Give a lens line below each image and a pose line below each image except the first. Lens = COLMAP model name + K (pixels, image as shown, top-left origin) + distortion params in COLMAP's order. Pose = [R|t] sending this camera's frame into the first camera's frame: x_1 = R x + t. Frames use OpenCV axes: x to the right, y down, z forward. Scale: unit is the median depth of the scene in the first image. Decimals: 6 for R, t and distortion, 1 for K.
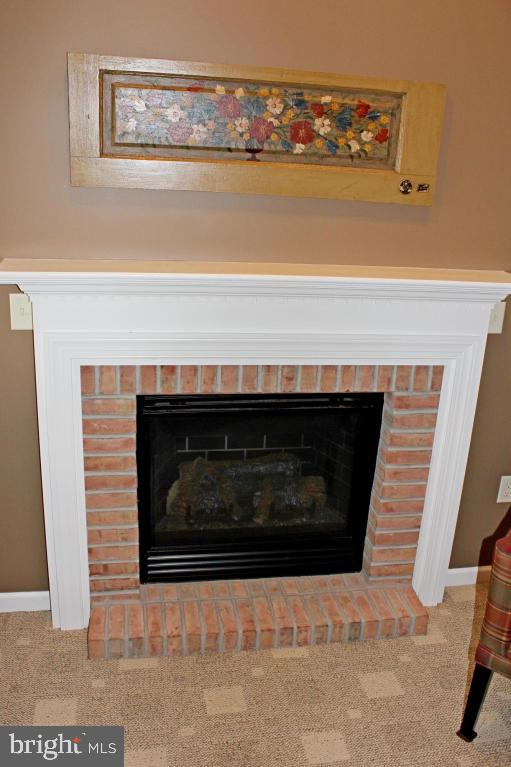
lens RADIAL K [[643.8, 0, 250.1], [0, 643.8, 377.5], [0, 0, 1]] dist [-0.122819, 0.078471]
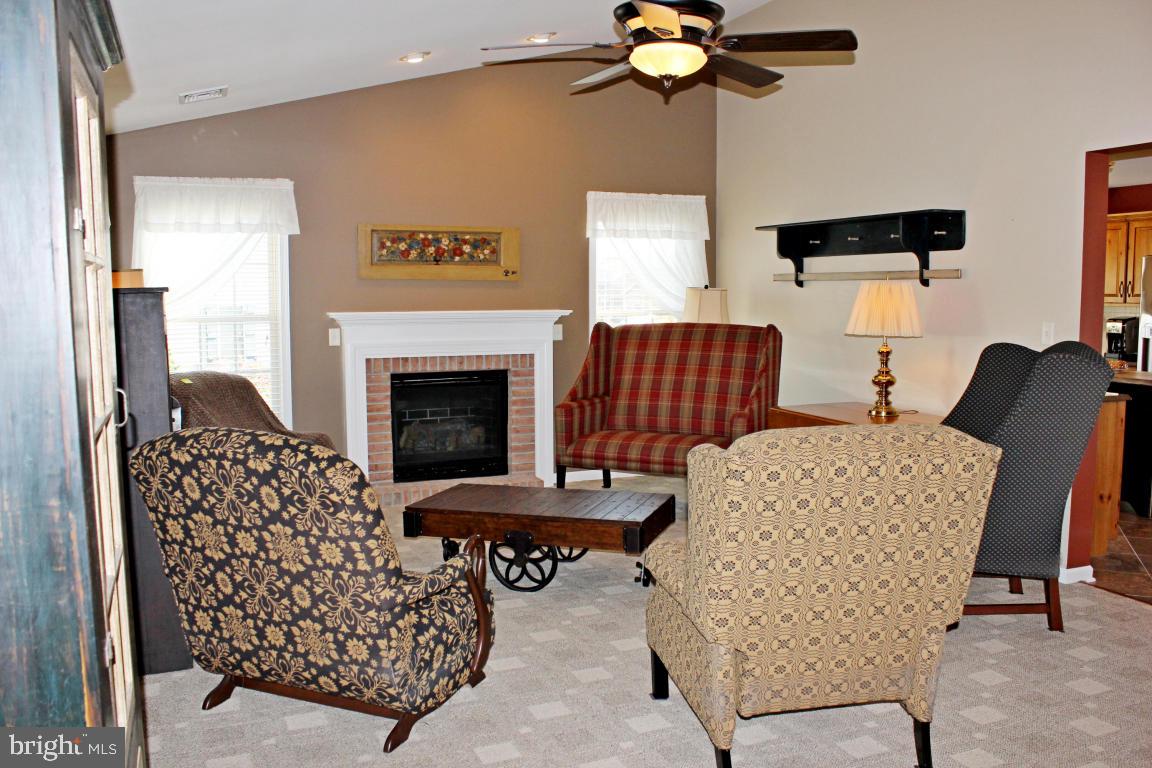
lens RADIAL K [[966.9, 0, 576.6], [0, 966.9, 388.9], [0, 0, 1]] dist [-0.122819, 0.078471]
pose [[0.972039, -0.071636, 0.223628, -0.289607], [0.114458, 0.976081, -0.184837, 0.726004], [-0.205038, 0.205264, 0.956988, -2.132240]]
